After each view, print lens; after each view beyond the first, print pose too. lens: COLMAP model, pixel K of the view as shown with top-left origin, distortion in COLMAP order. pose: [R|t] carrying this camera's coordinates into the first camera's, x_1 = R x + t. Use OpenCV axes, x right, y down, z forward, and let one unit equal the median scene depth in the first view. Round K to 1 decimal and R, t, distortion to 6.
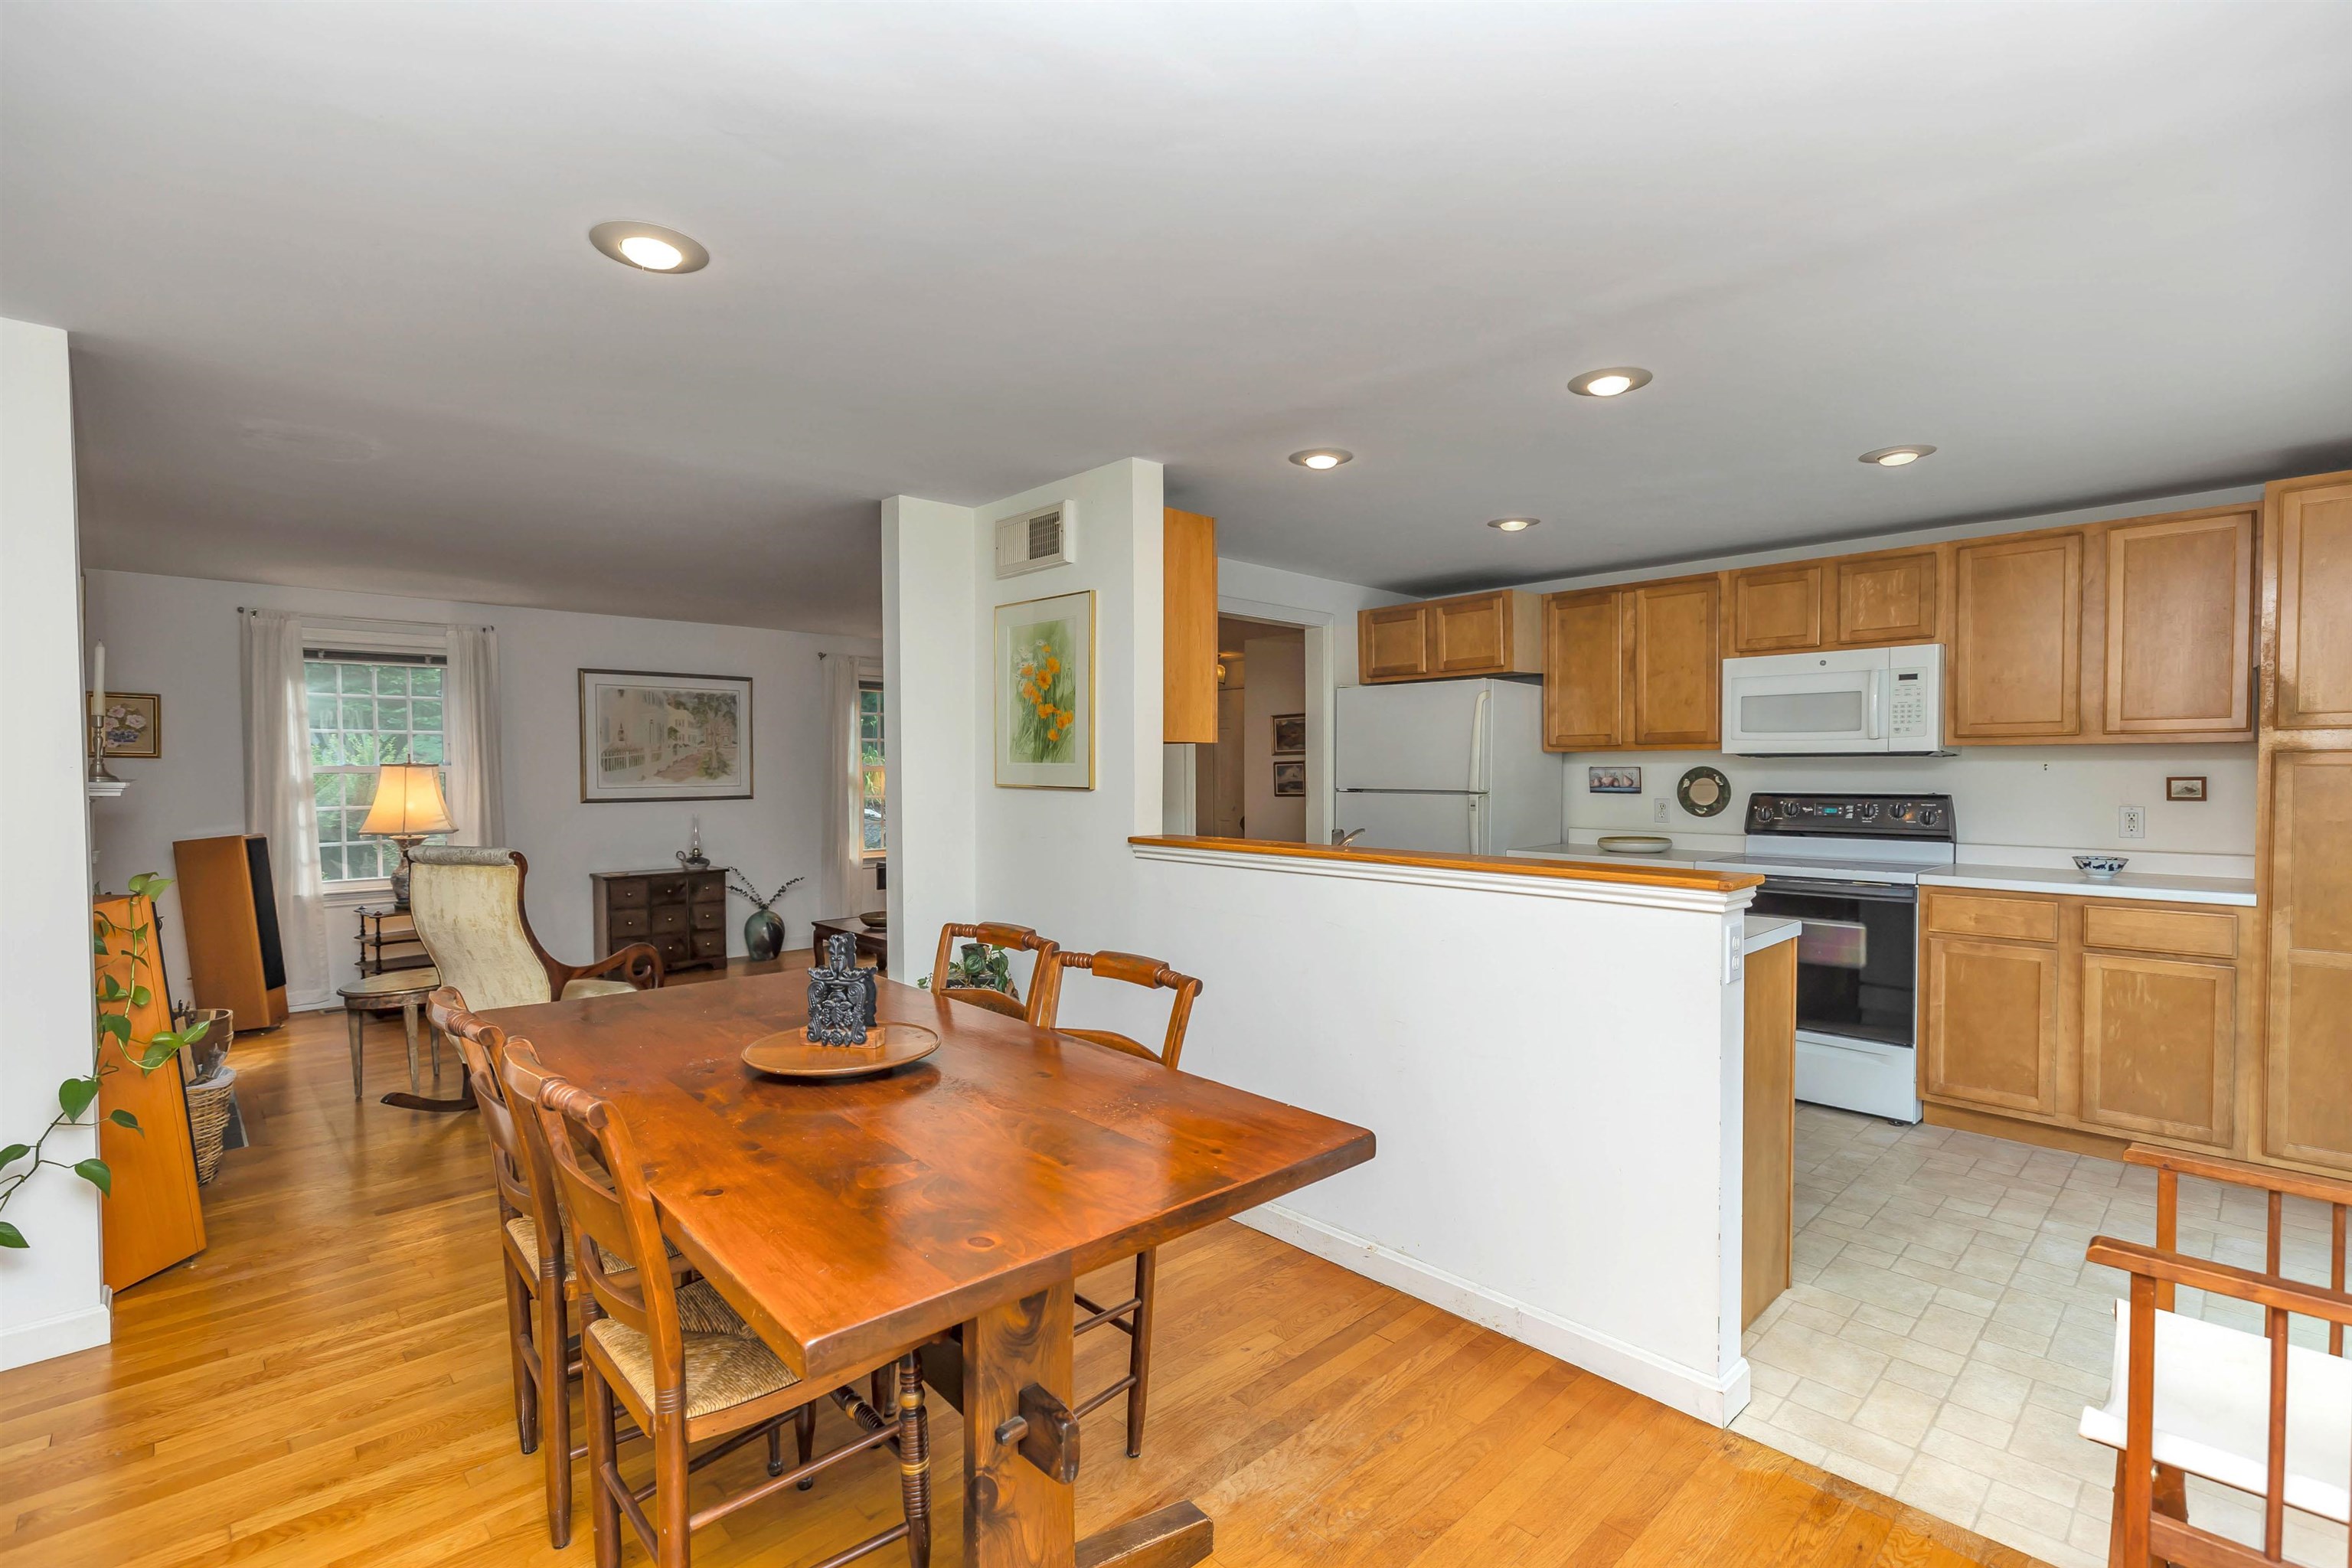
lens RADIAL K [[1039.0, 0, 1188.1], [0, 1039.0, 776.7], [0, 0, 1]] dist [0.000079, 0.000817]
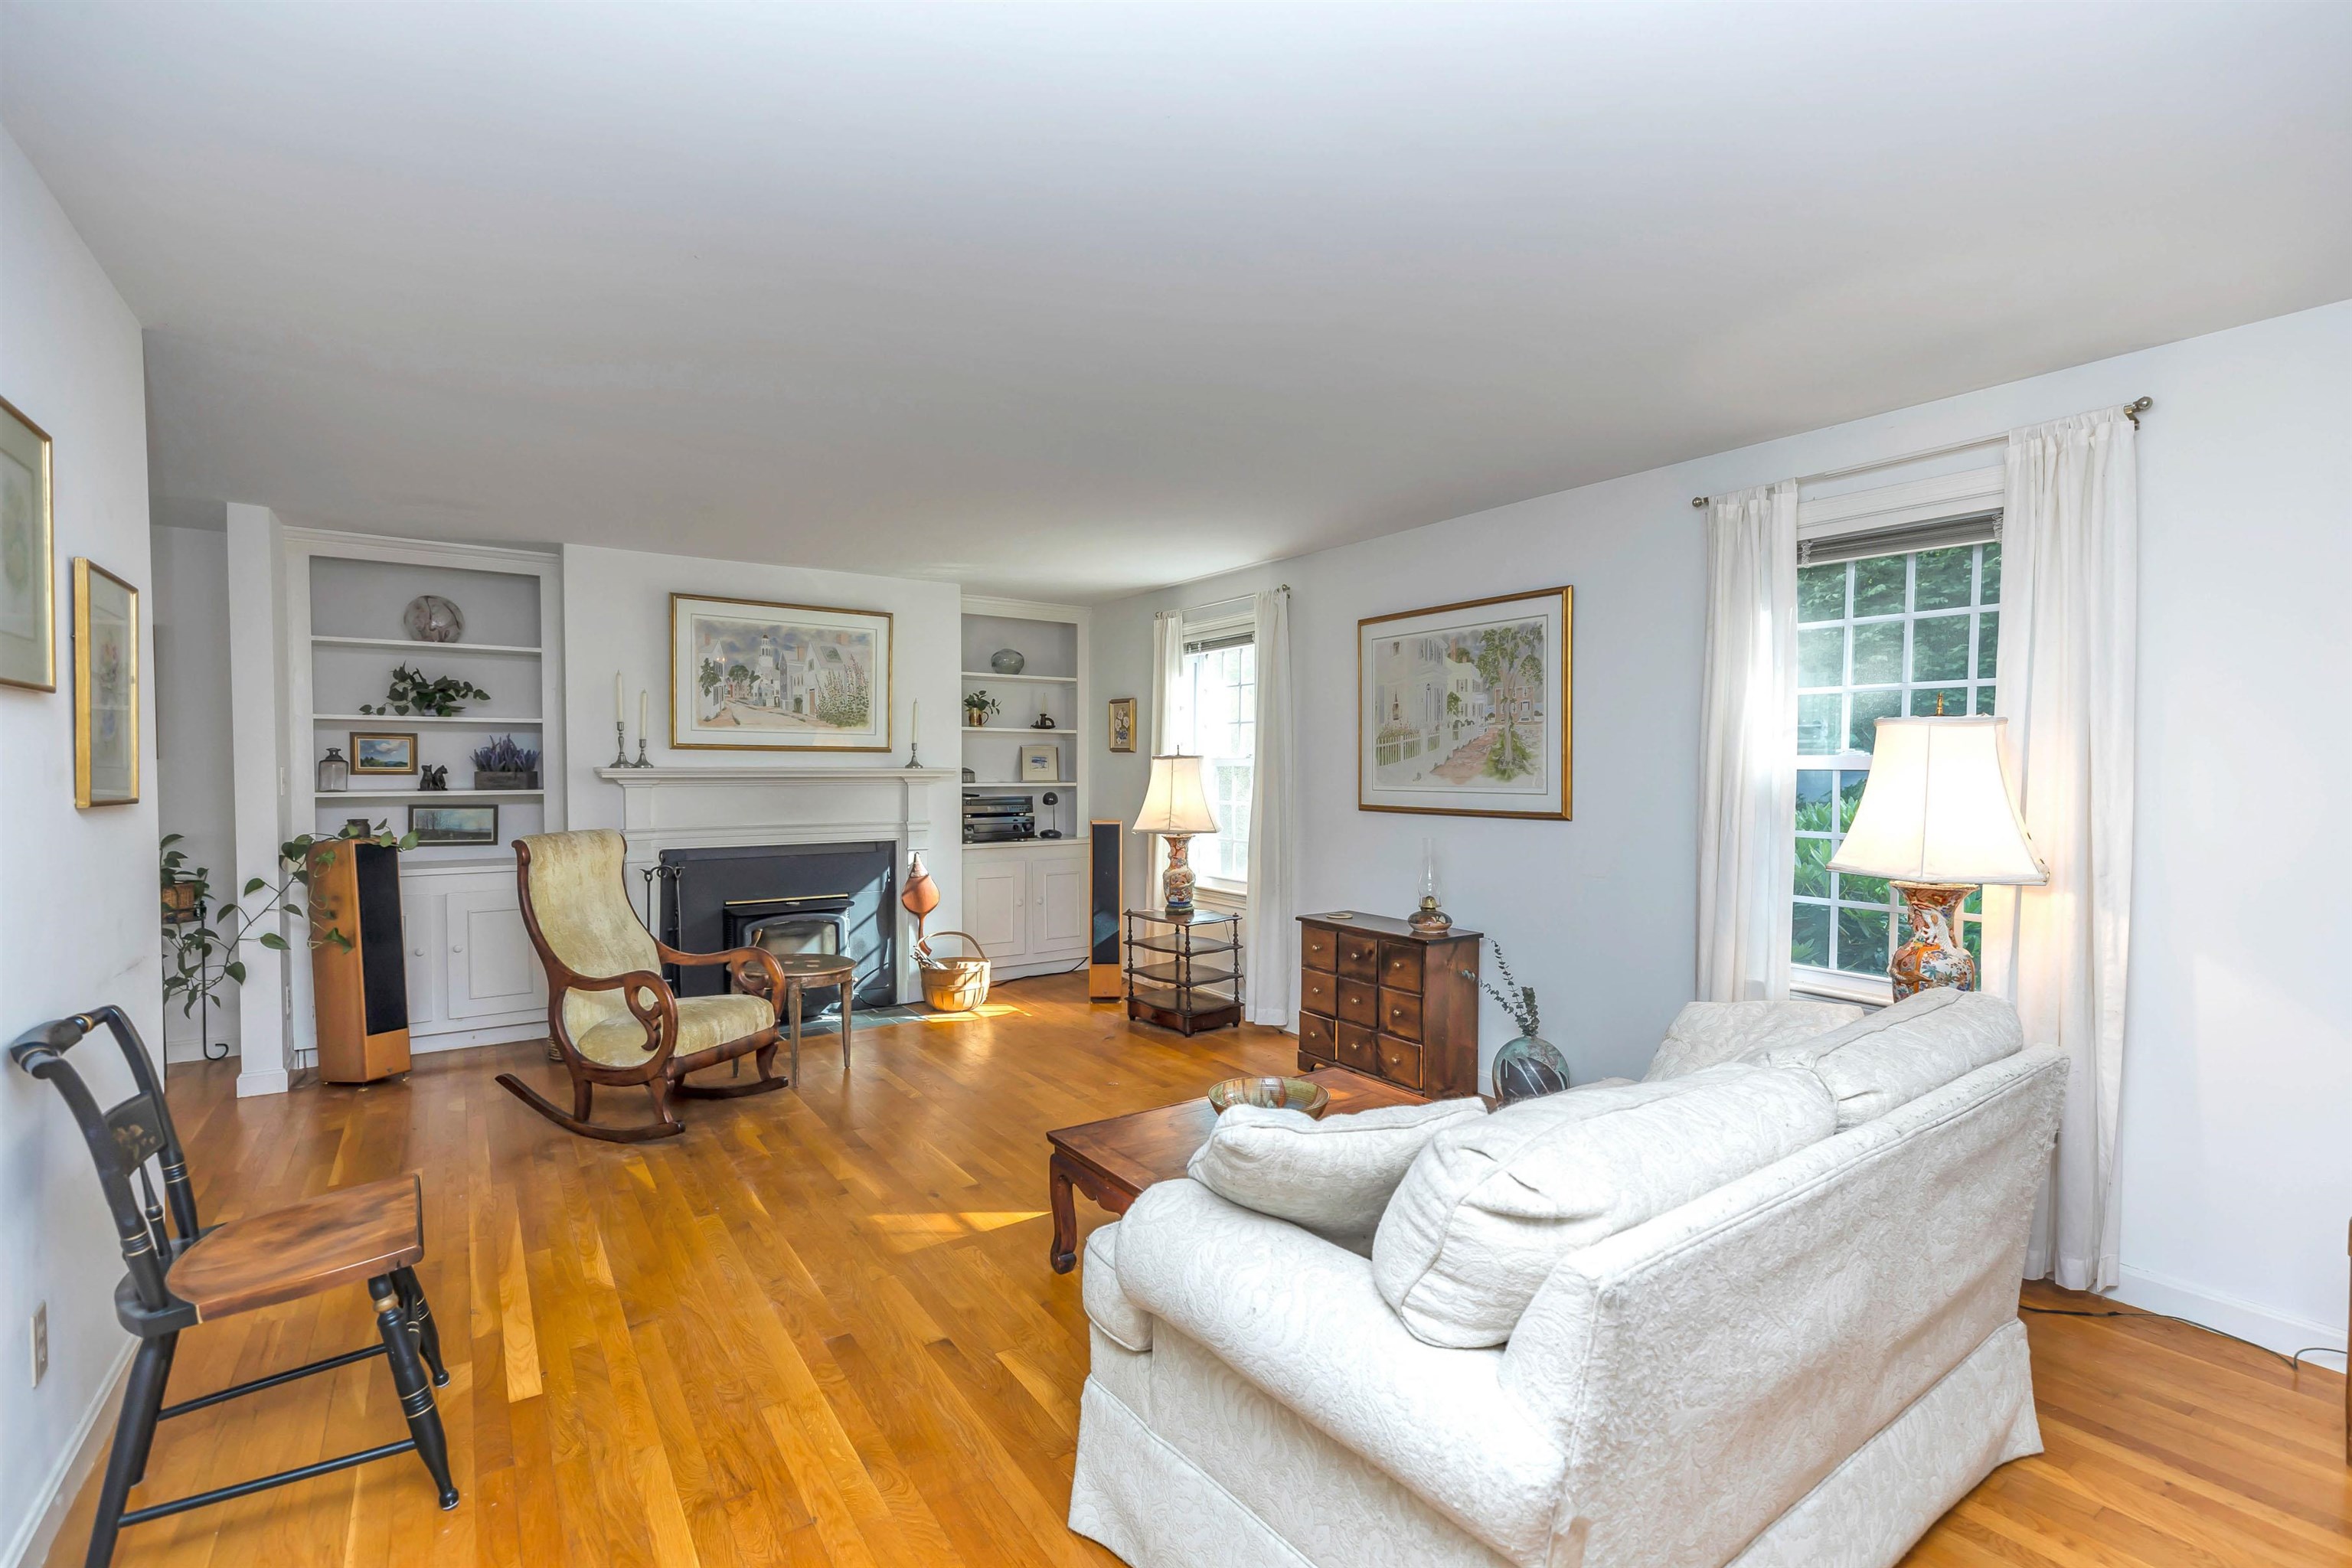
lens RADIAL K [[1039.0, 0, 1180.3], [0, 1039.0, 789.6], [0, 0, 1]] dist [0.000079, 0.000817]
pose [[-0.143602, 0.021844, -0.989394, 0.222174], [-0.013193, 0.999625, 0.023985, -0.006725], [0.989548, 0.016497, -0.143260, 1.611568]]
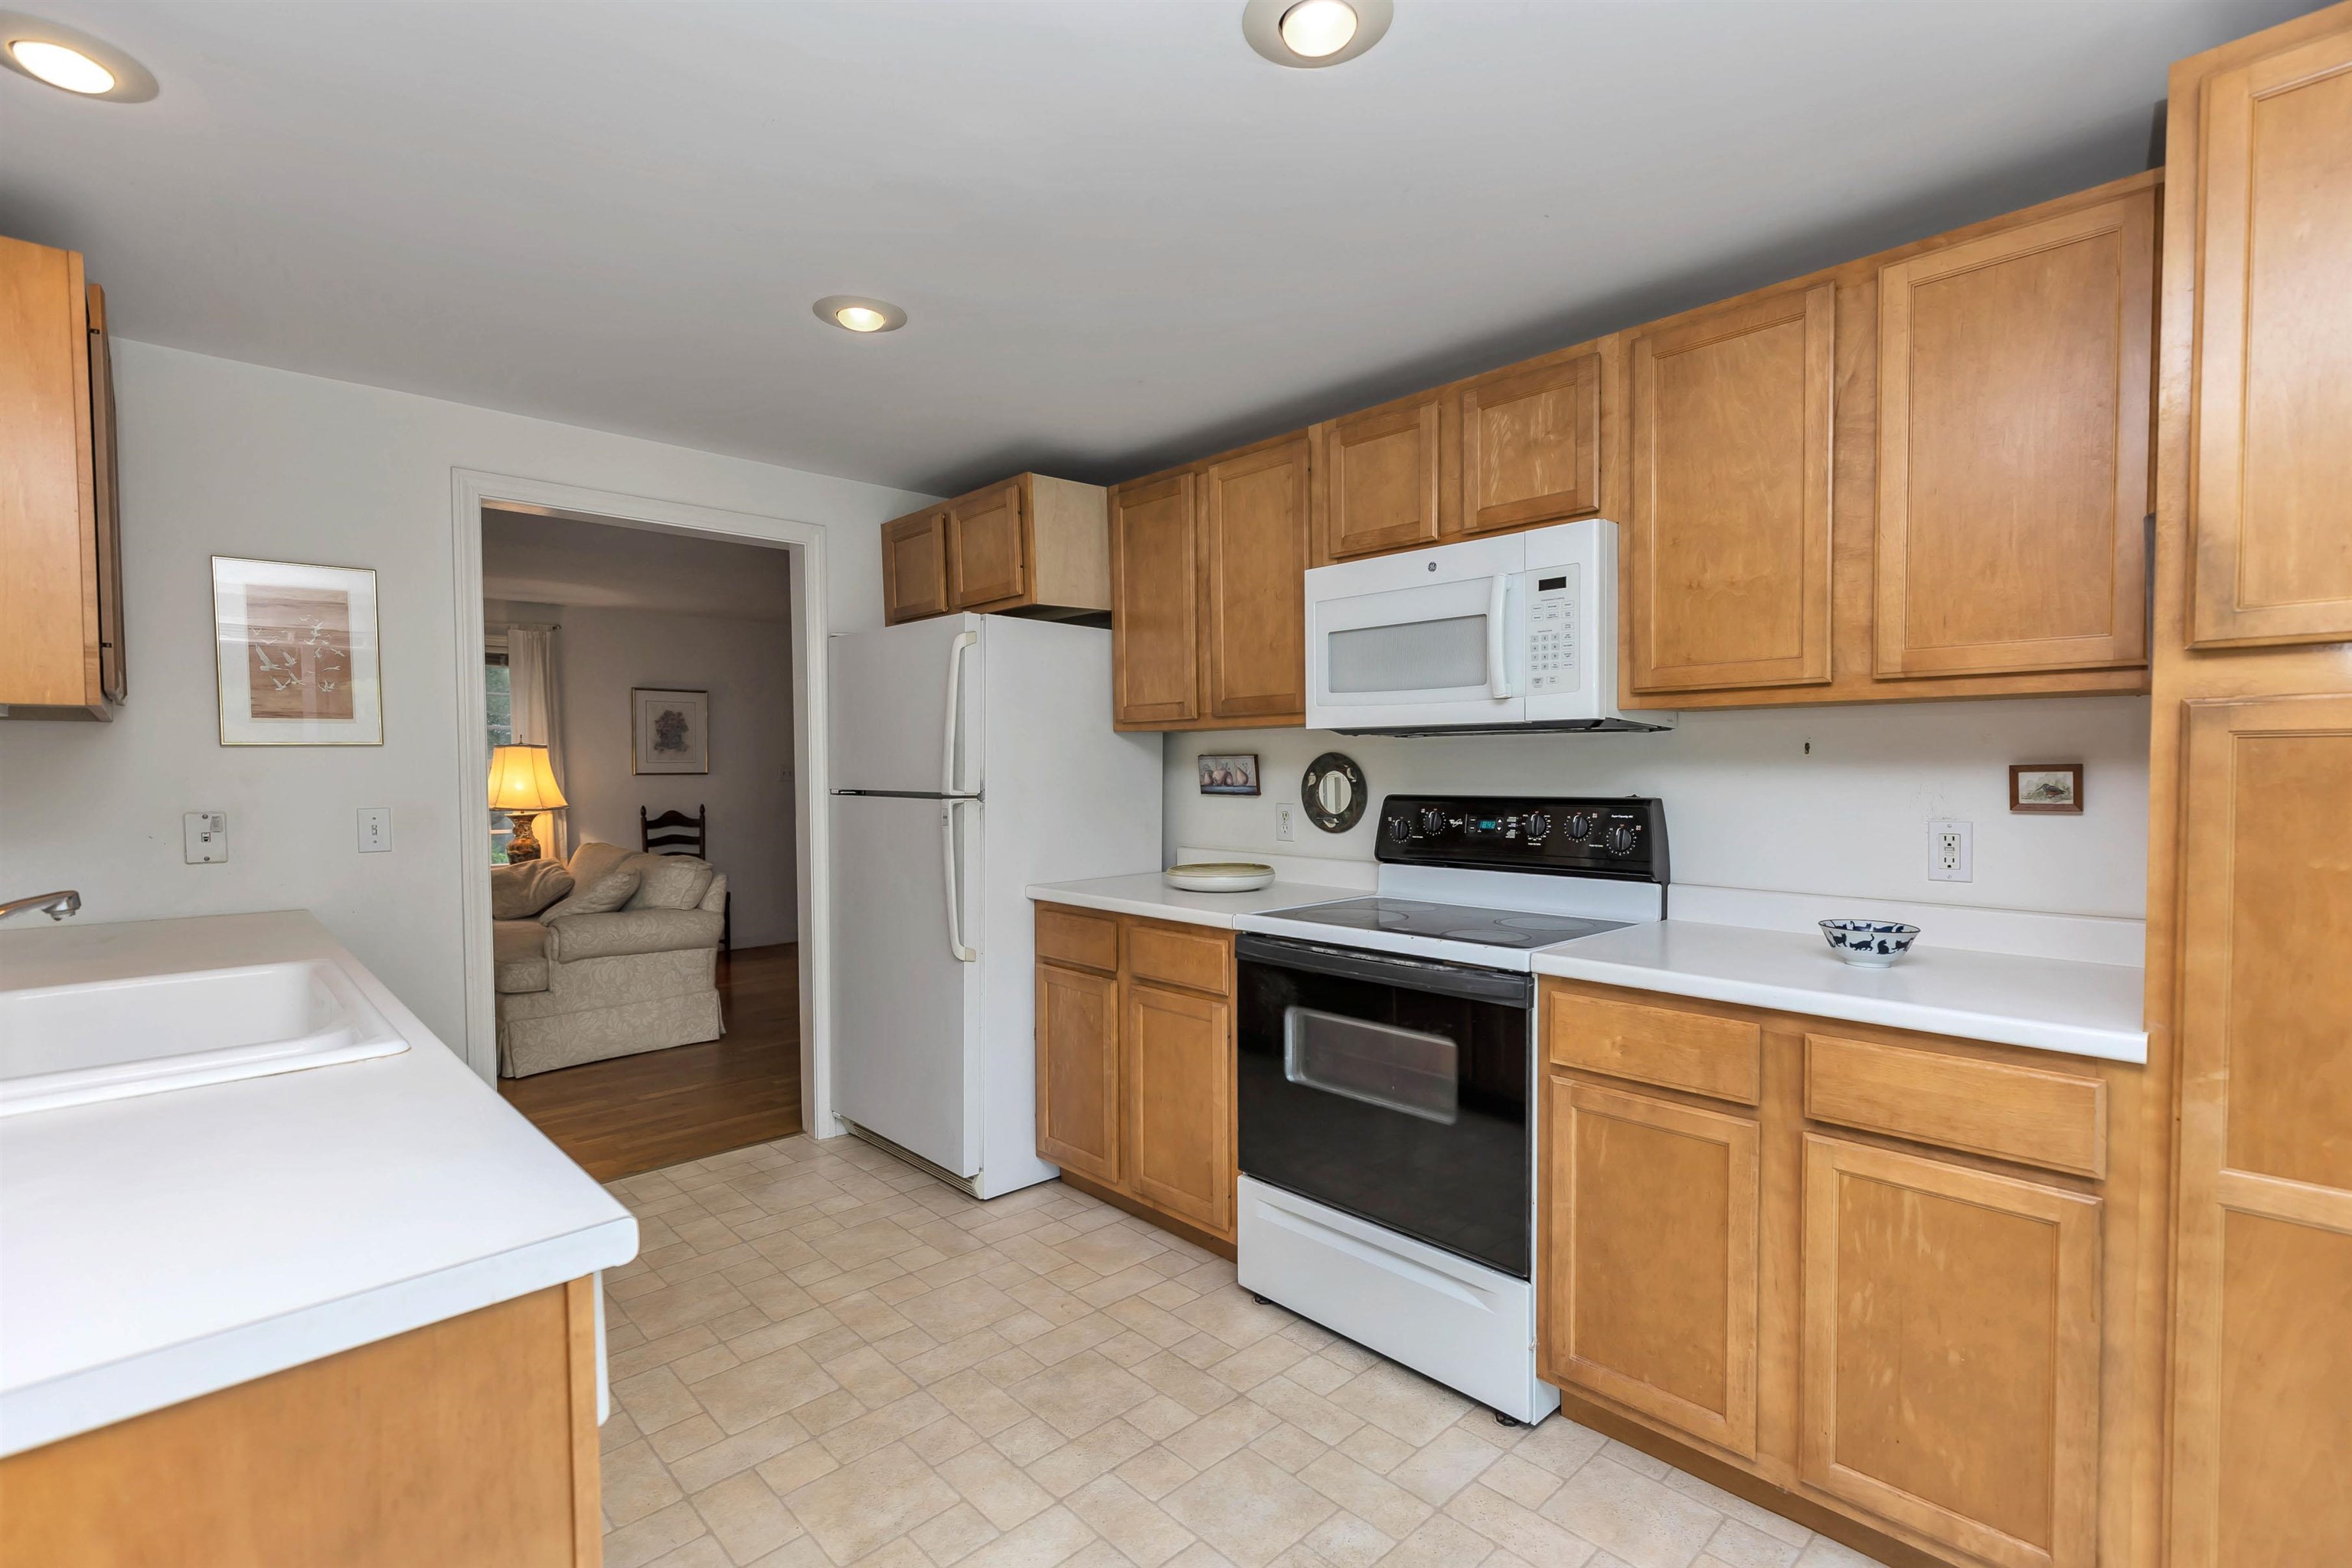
lens RADIAL K [[1039.0, 0, 1189.7], [0, 1039.0, 778.6], [0, 0, 1]] dist [0.000079, 0.000817]
pose [[0.999975, -0.003902, -0.005838, 0.509384], [0.003940, 0.999971, 0.006563, 0.001846], [0.005812, -0.006586, 0.999961, 0.456584]]
